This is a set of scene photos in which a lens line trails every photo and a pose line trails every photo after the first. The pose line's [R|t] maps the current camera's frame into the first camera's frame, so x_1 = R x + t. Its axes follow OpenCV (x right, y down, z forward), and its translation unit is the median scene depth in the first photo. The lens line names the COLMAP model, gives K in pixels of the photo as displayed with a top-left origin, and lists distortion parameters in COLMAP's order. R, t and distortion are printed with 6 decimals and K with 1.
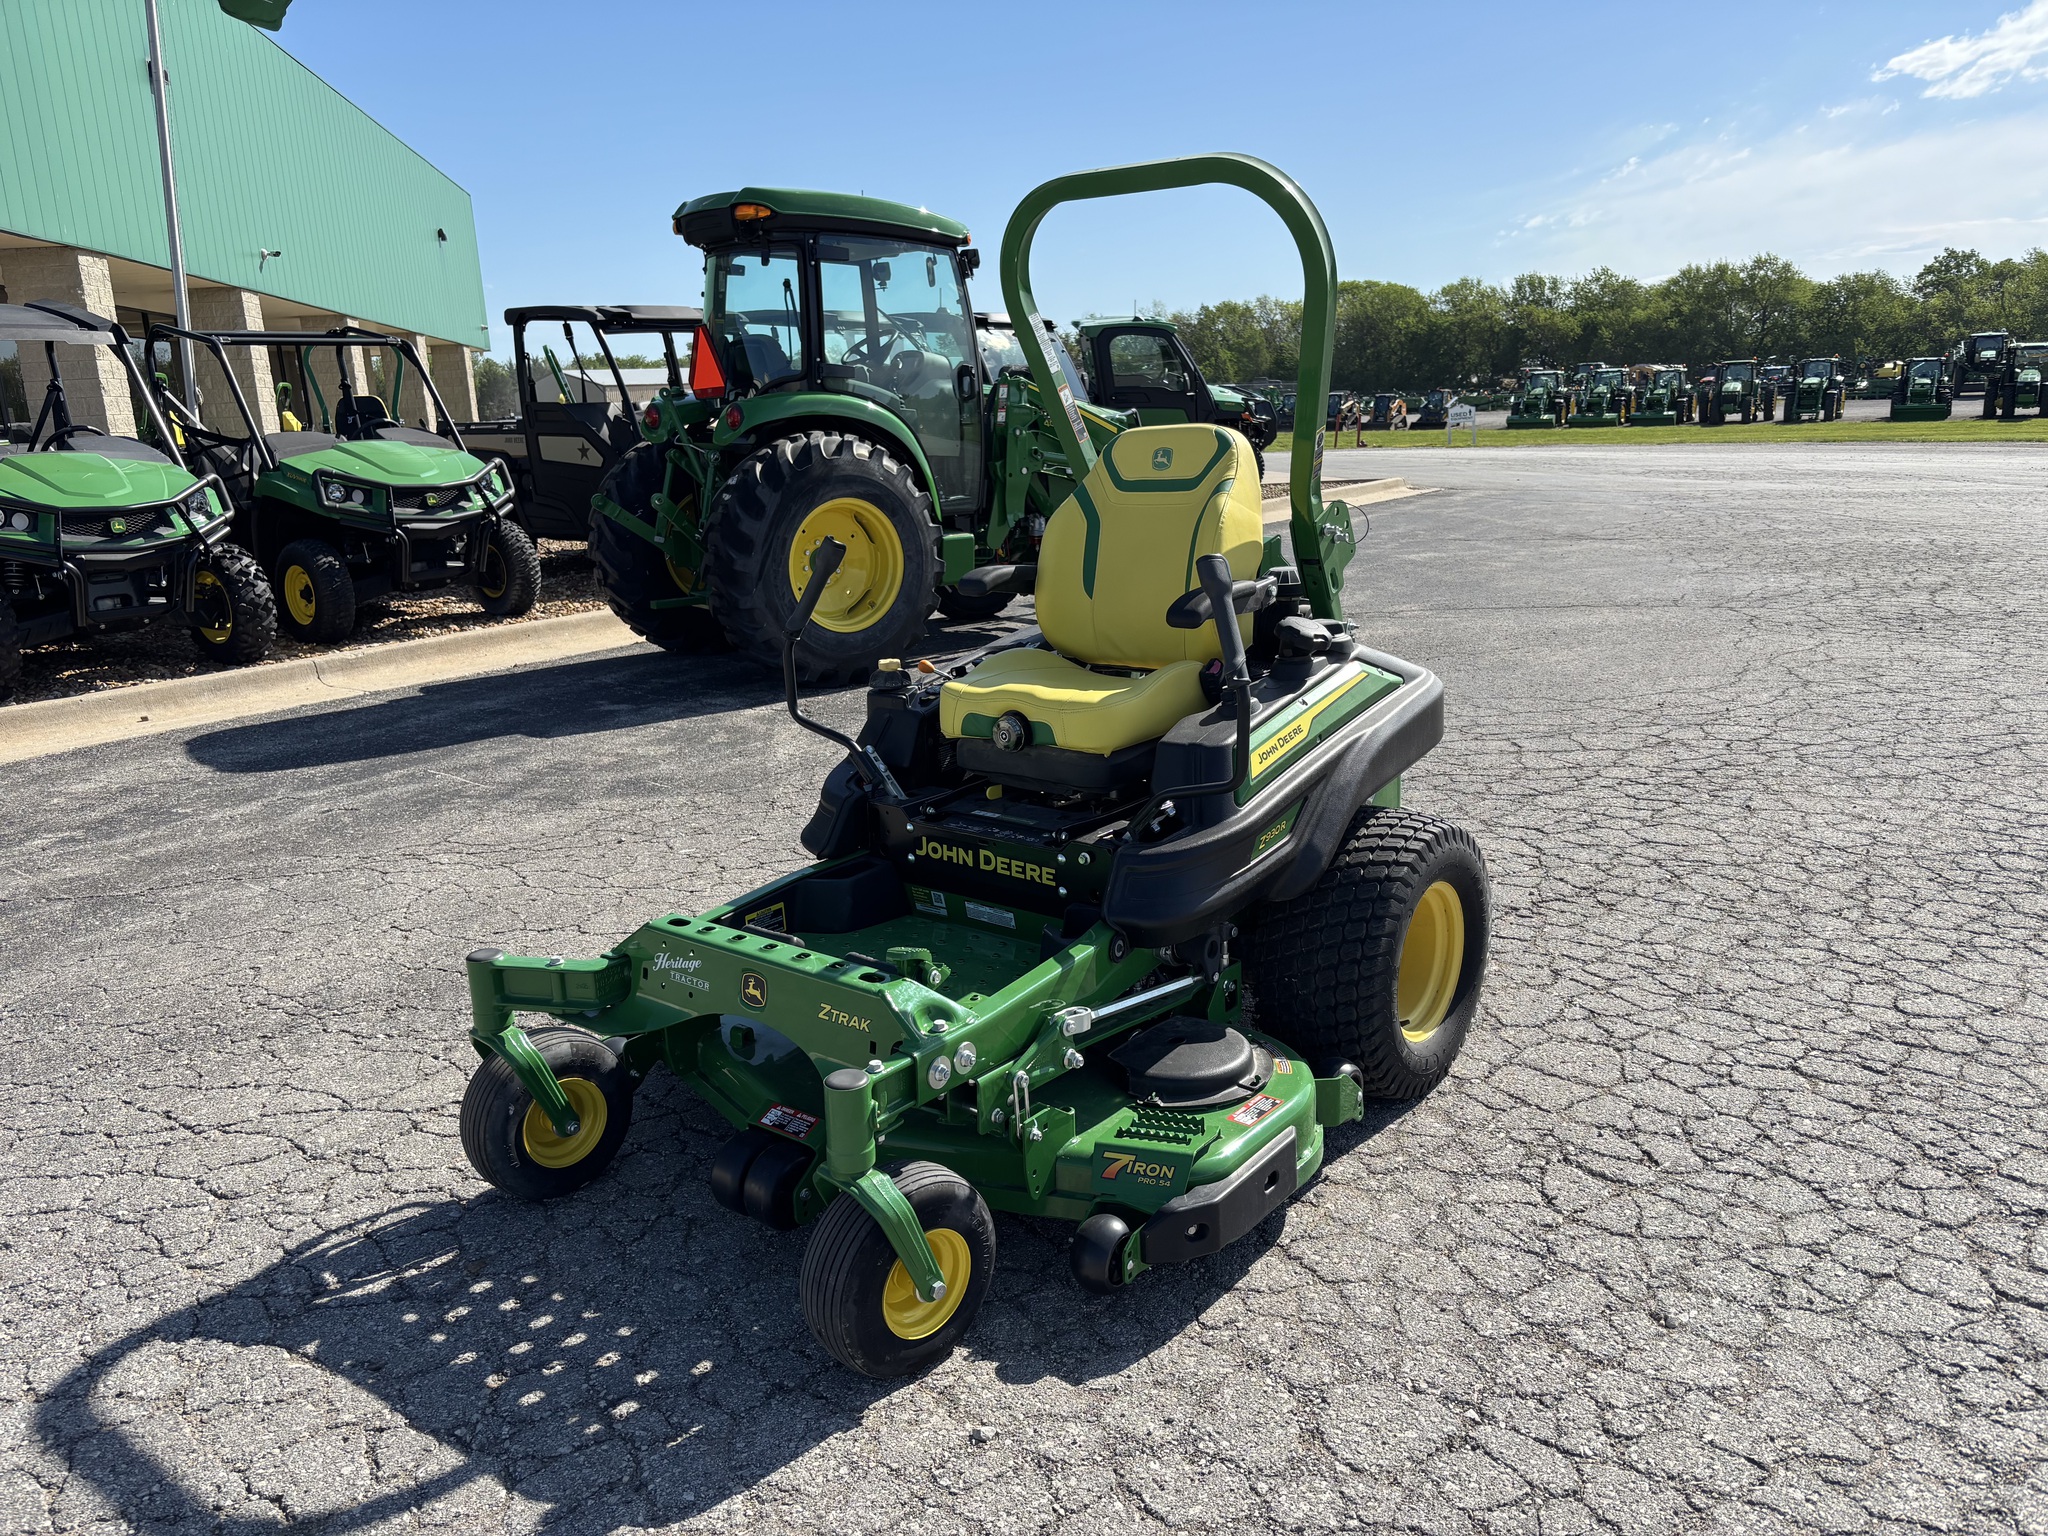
lens RADIAL K [[1543.8, 0, 1030.9], [0, 1543.8, 776.4], [0, 0, 1]] dist [0.059212, -0.081106]
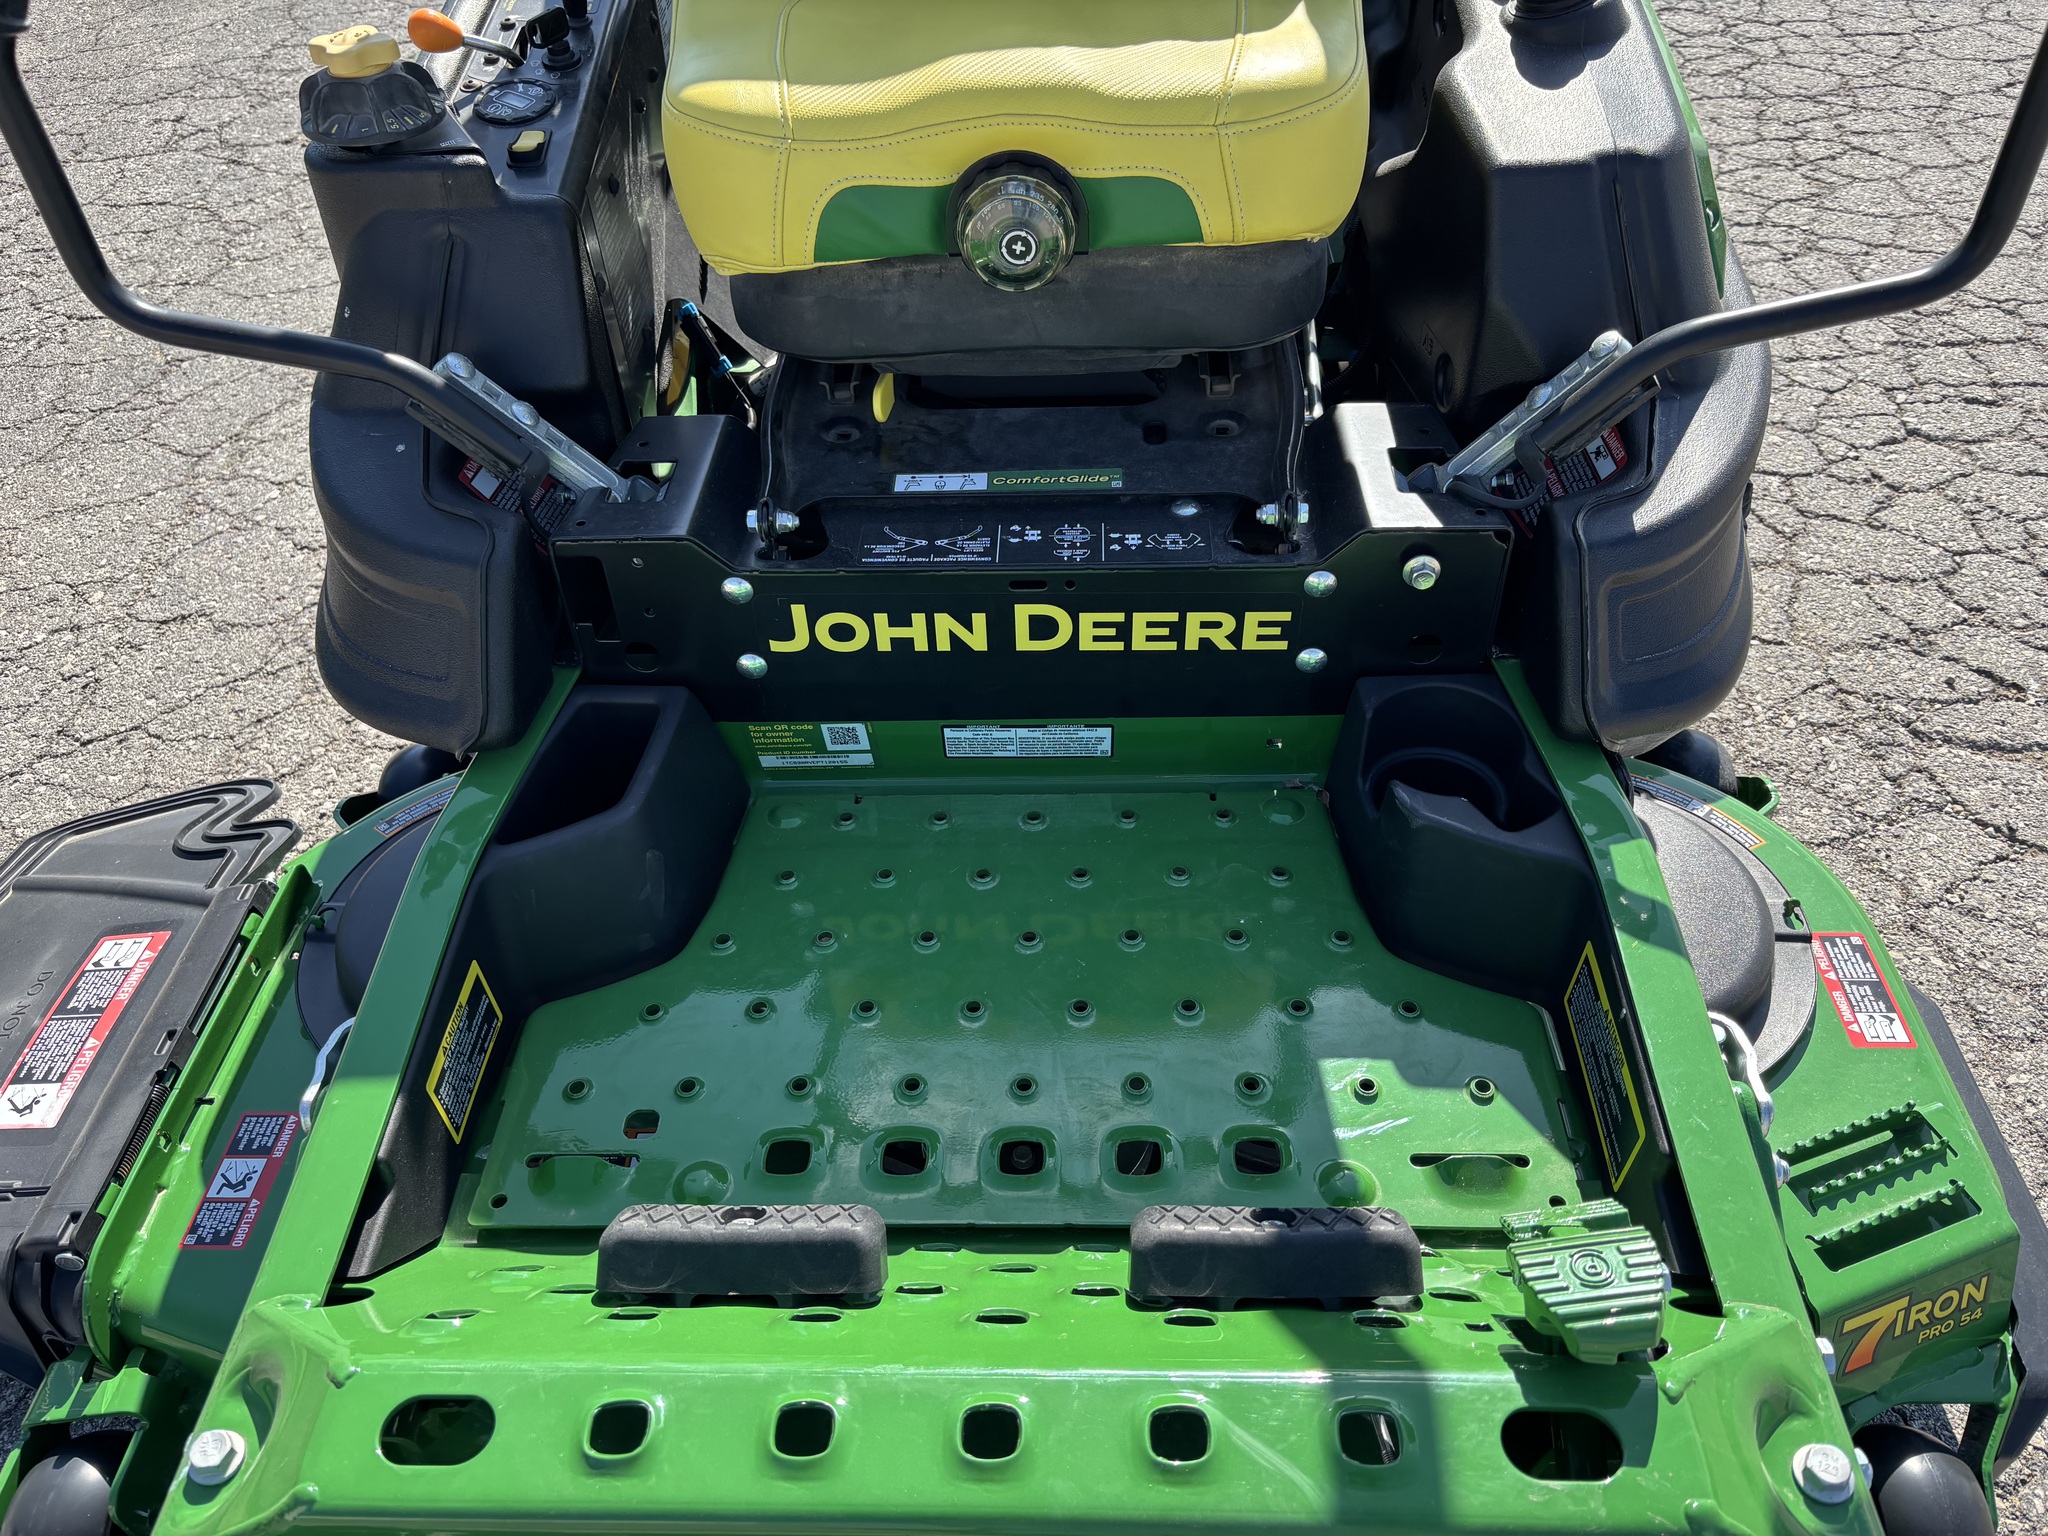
lens RADIAL K [[1543.8, 0, 1030.9], [0, 1543.8, 776.4], [0, 0, 1]] dist [0.059212, -0.081106]
pose [[0.796183, -0.405689, 0.448898, -0.077725], [0.157164, 0.855110, 0.494050, -0.034806], [-0.584288, -0.322804, 0.744584, 0.282196]]
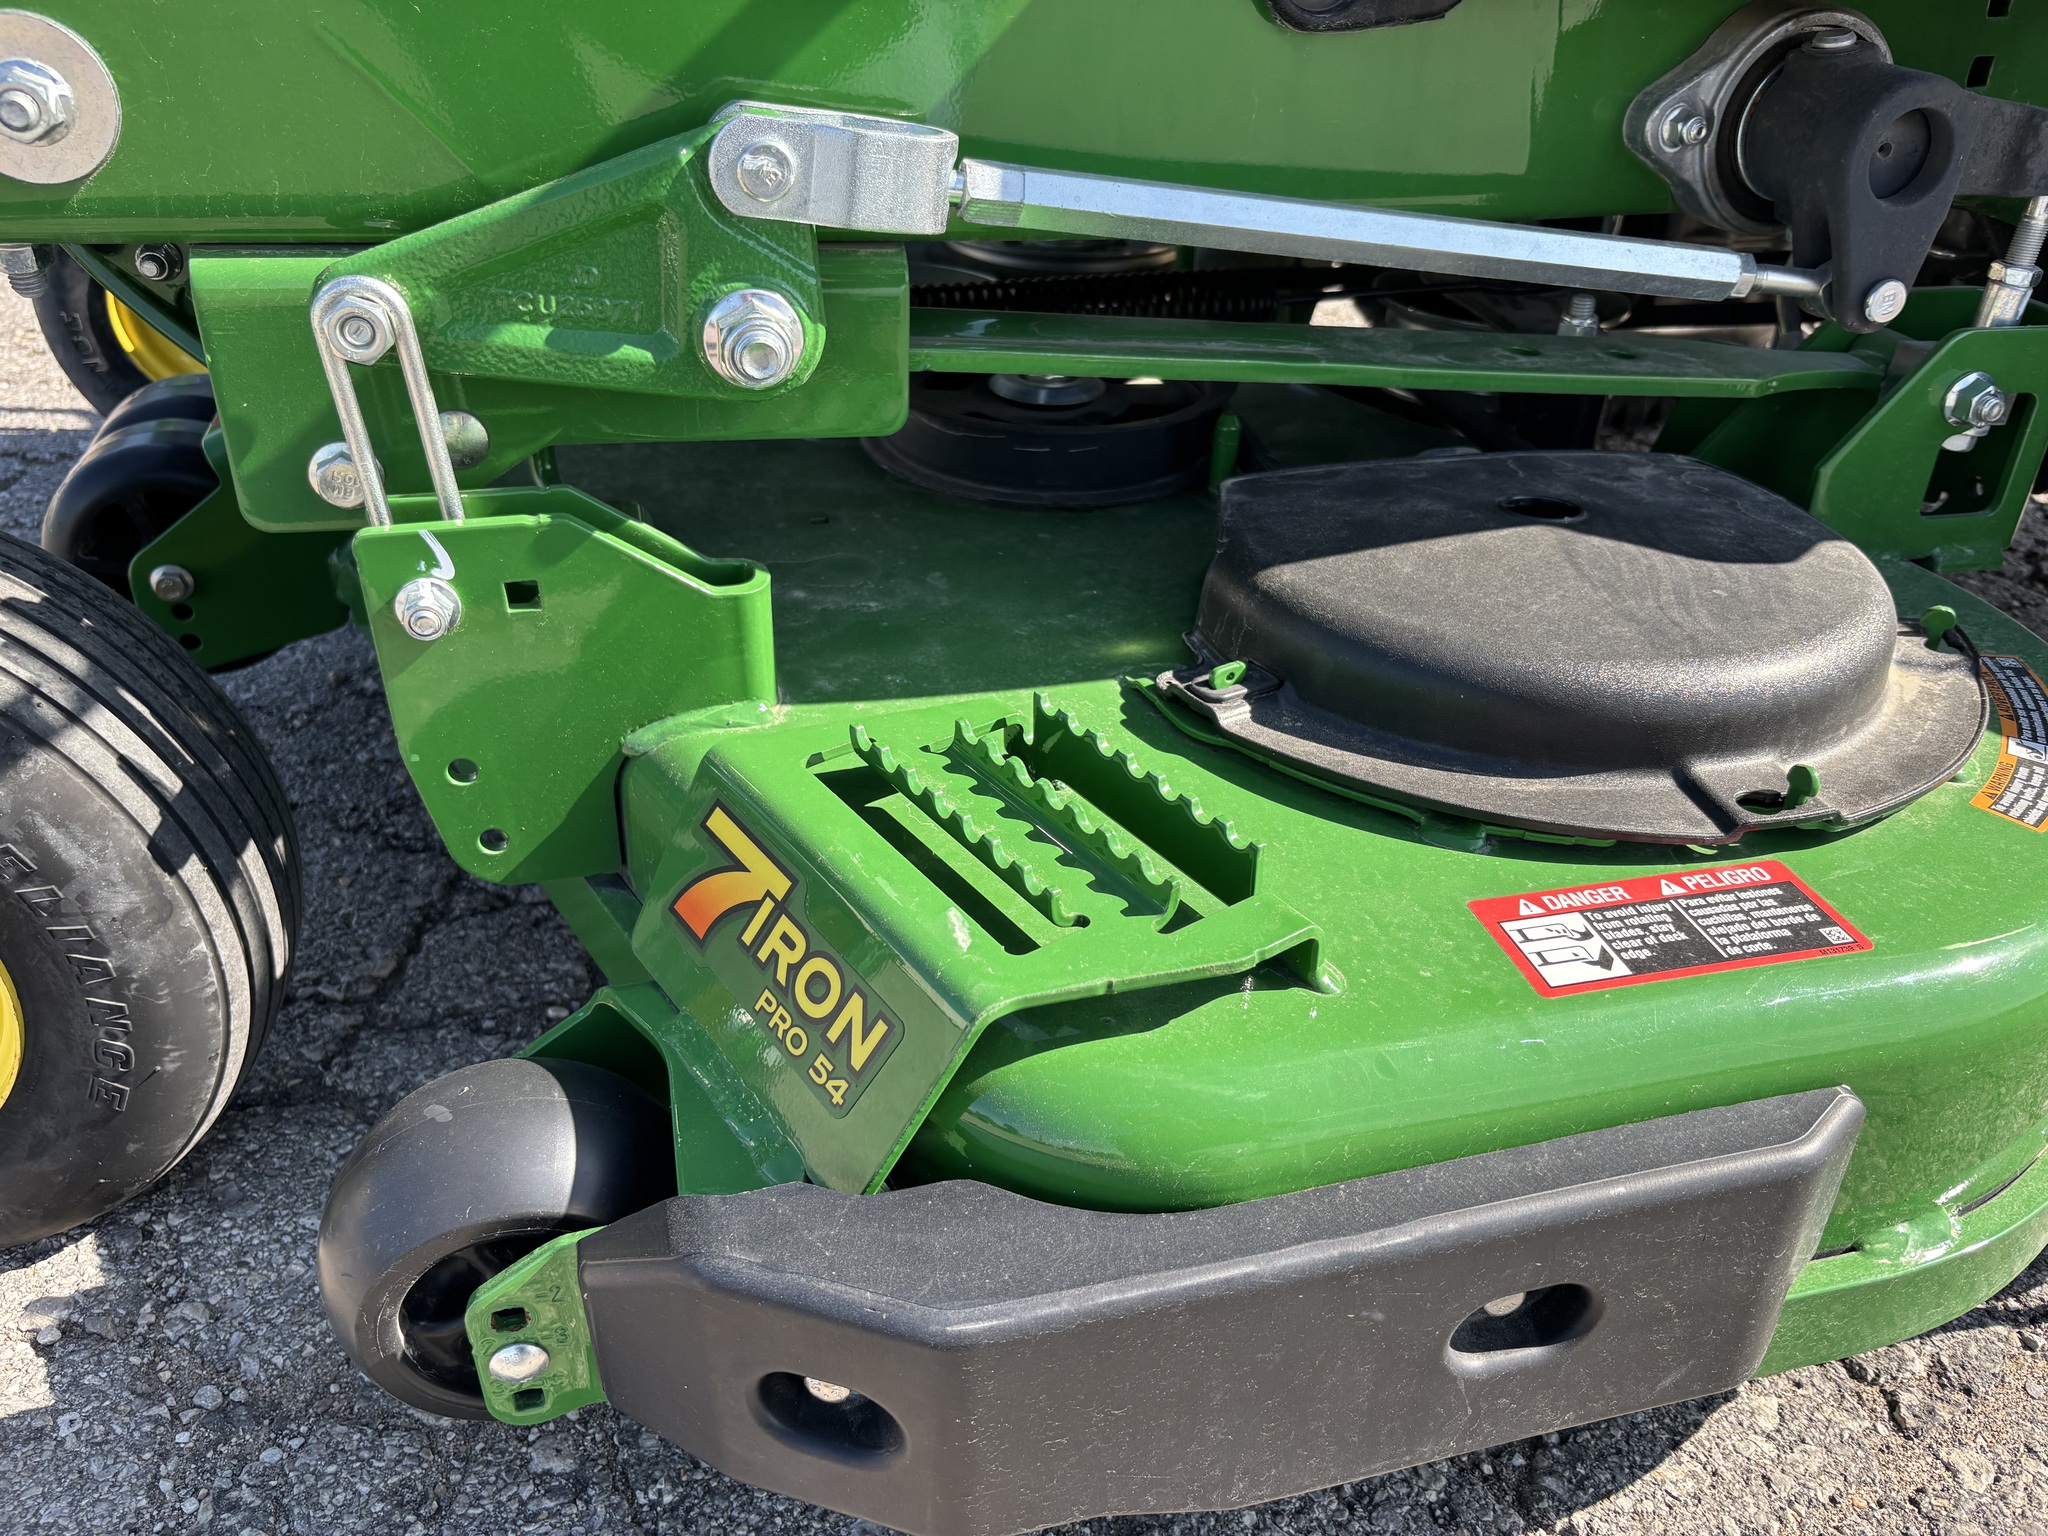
lens RADIAL K [[1608.9, 0, 1024.0], [0, 1608.9, 768.0], [0, 0, 1]] dist [-0.005701, -0.009994]
pose [[0.792739, 0.358429, -0.493045, 0.059338], [-0.203217, 0.917982, 0.340604, 0.051147], [0.574689, -0.169815, 0.800559, 0.278067]]
